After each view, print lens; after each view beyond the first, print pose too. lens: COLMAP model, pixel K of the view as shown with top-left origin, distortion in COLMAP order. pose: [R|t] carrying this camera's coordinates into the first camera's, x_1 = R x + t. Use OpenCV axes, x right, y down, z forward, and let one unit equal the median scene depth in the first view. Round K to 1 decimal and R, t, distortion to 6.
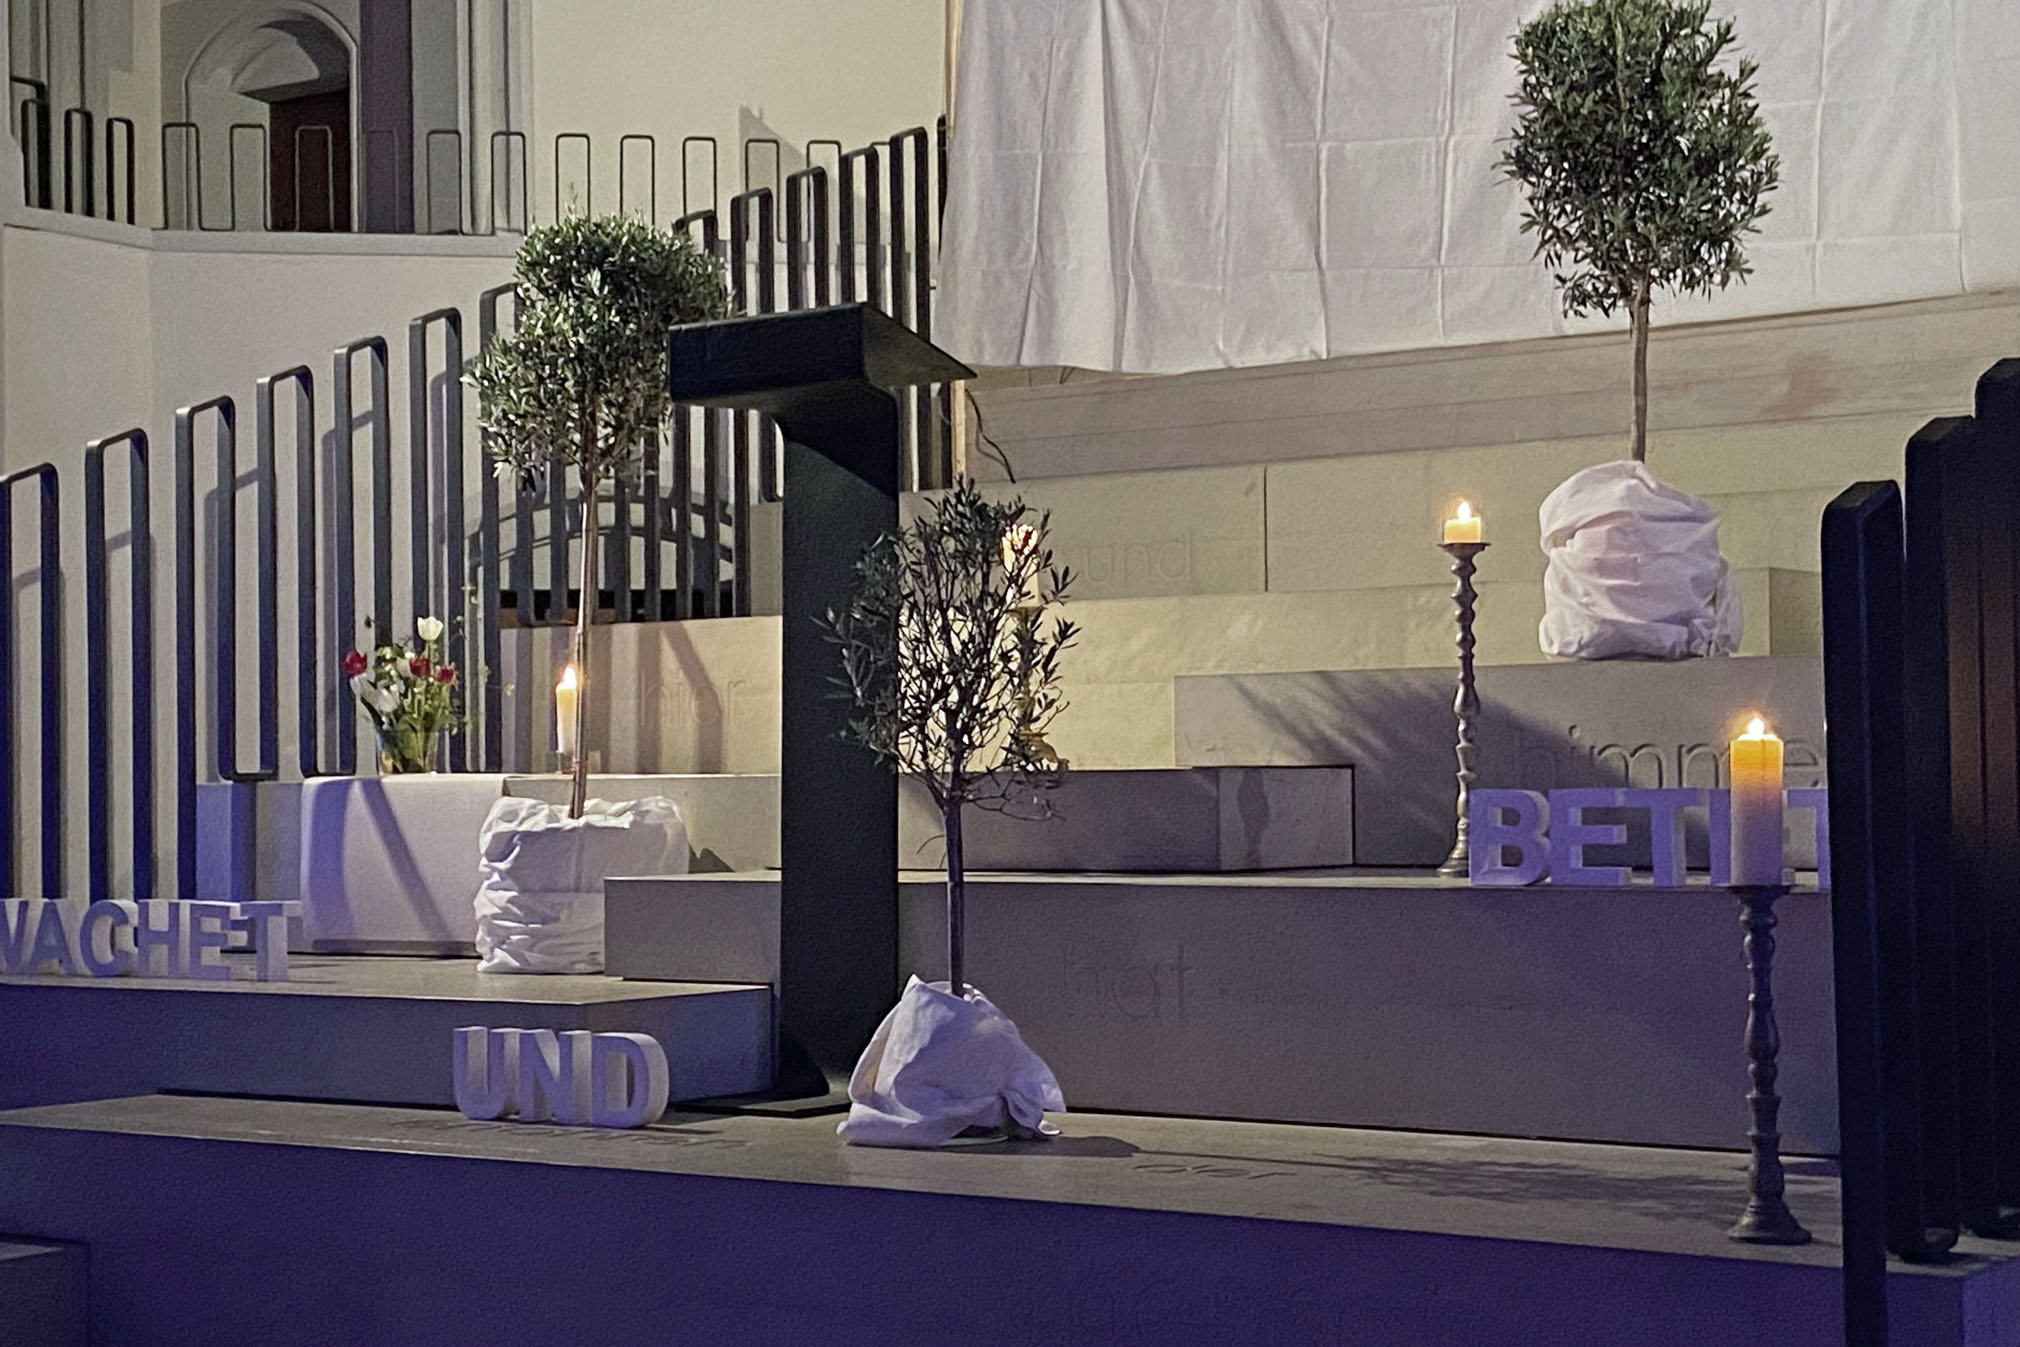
lens RADIAL K [[3297.5, 0, 1014.9], [0, 3297.5, 619.9], [0, 0, 1]] dist [0.157927, 0.043168]
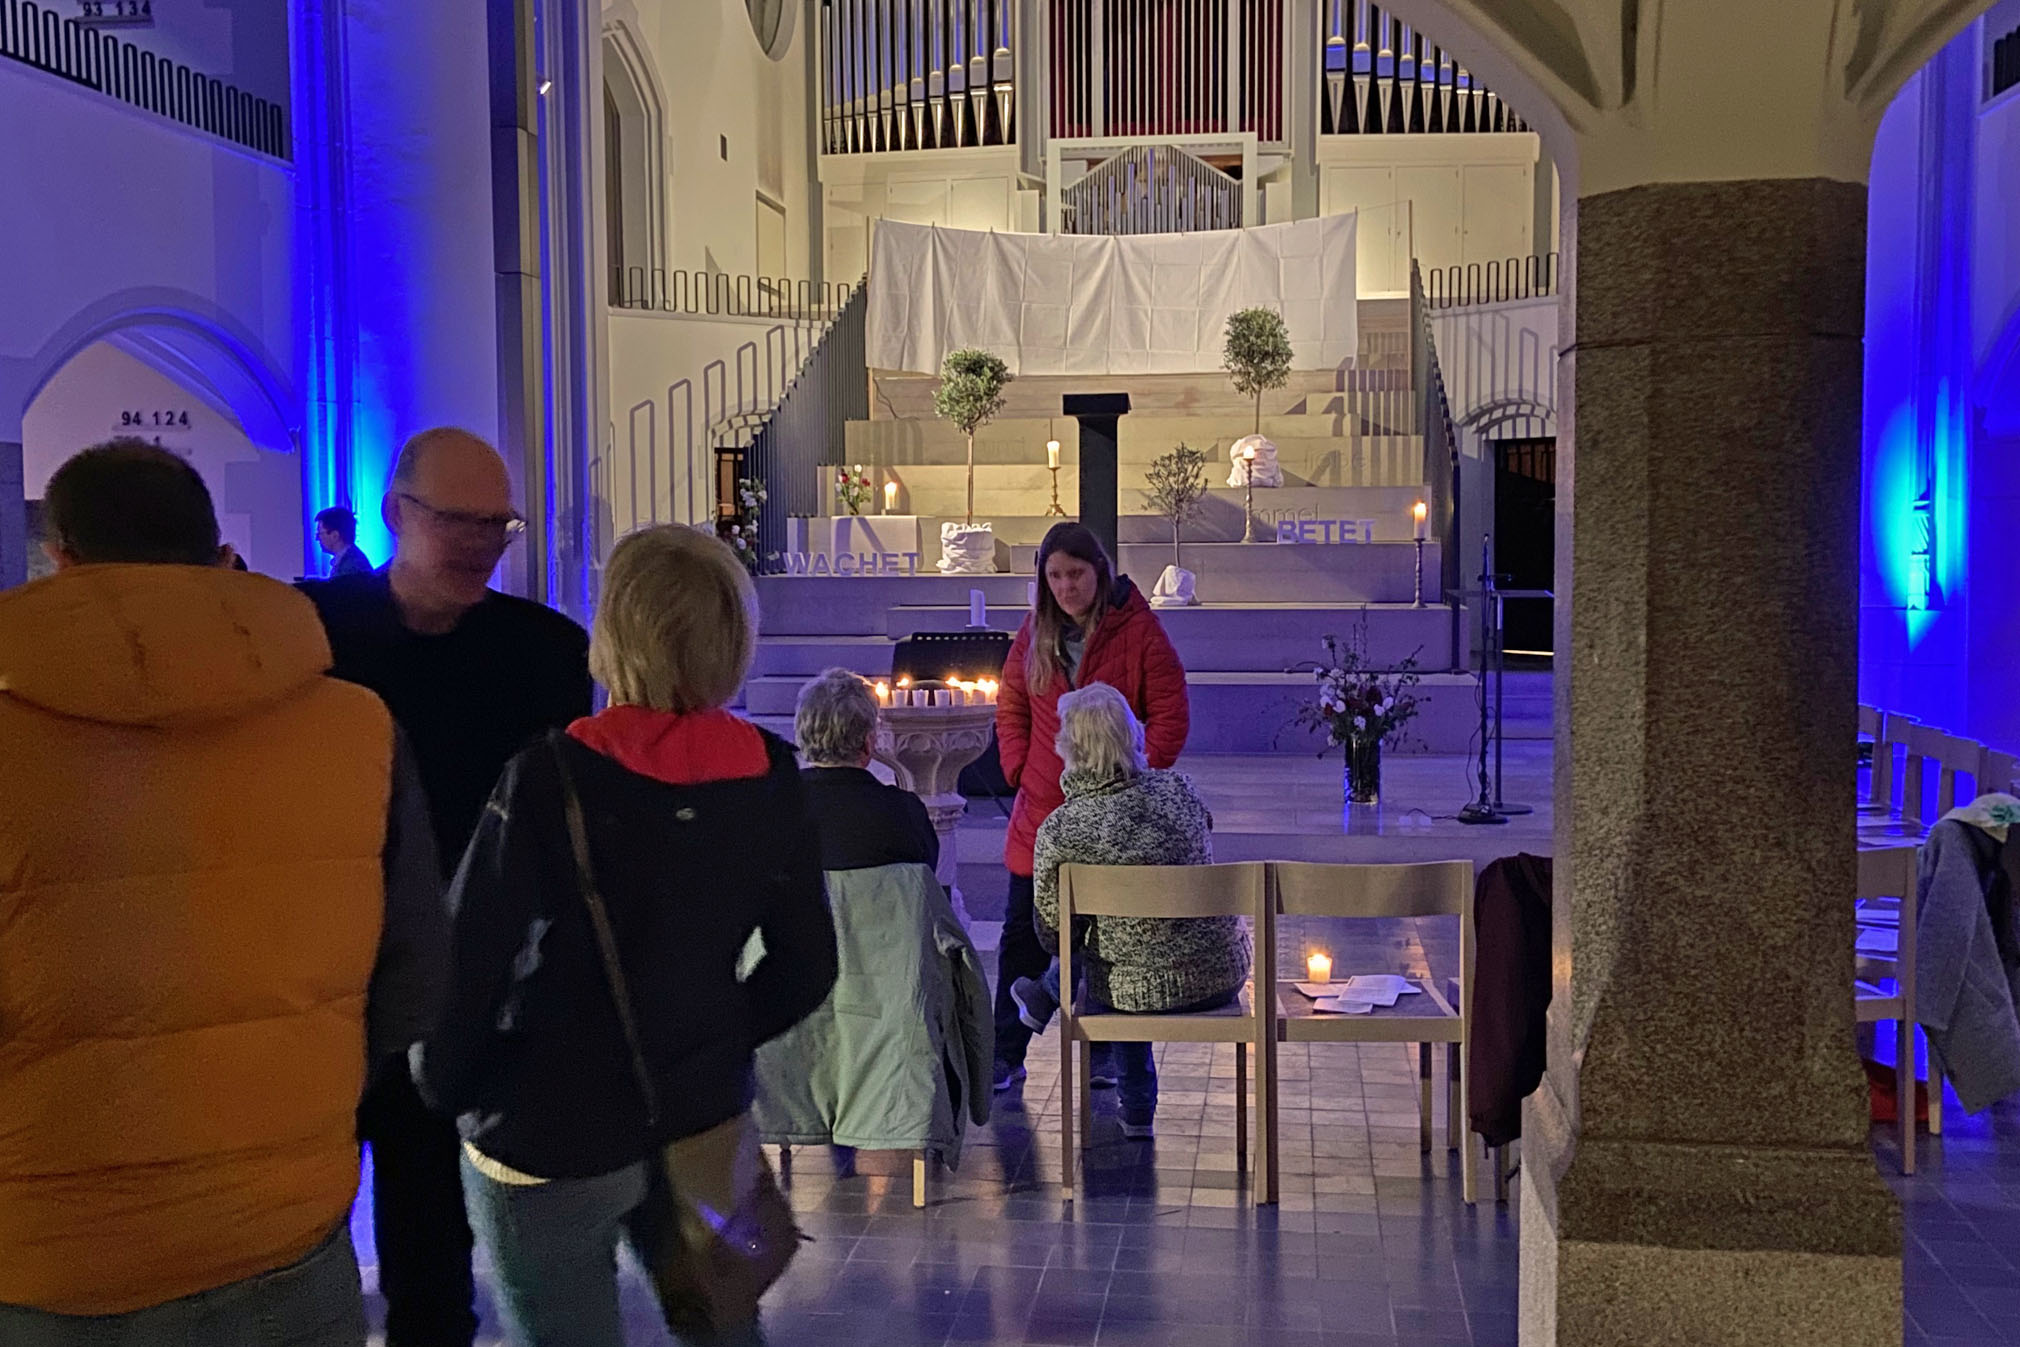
lens RADIAL K [[2130.3, 0, 1010.0], [0, 2130.3, 673.5], [0, 0, 1]] dist [0.053855, -0.006094]
pose [[0.883923, -0.029467, 0.466702, -1.142428], [-0.025471, 0.993497, 0.110970, -0.037418], [-0.466937, -0.109976, 0.877425, -0.977023]]
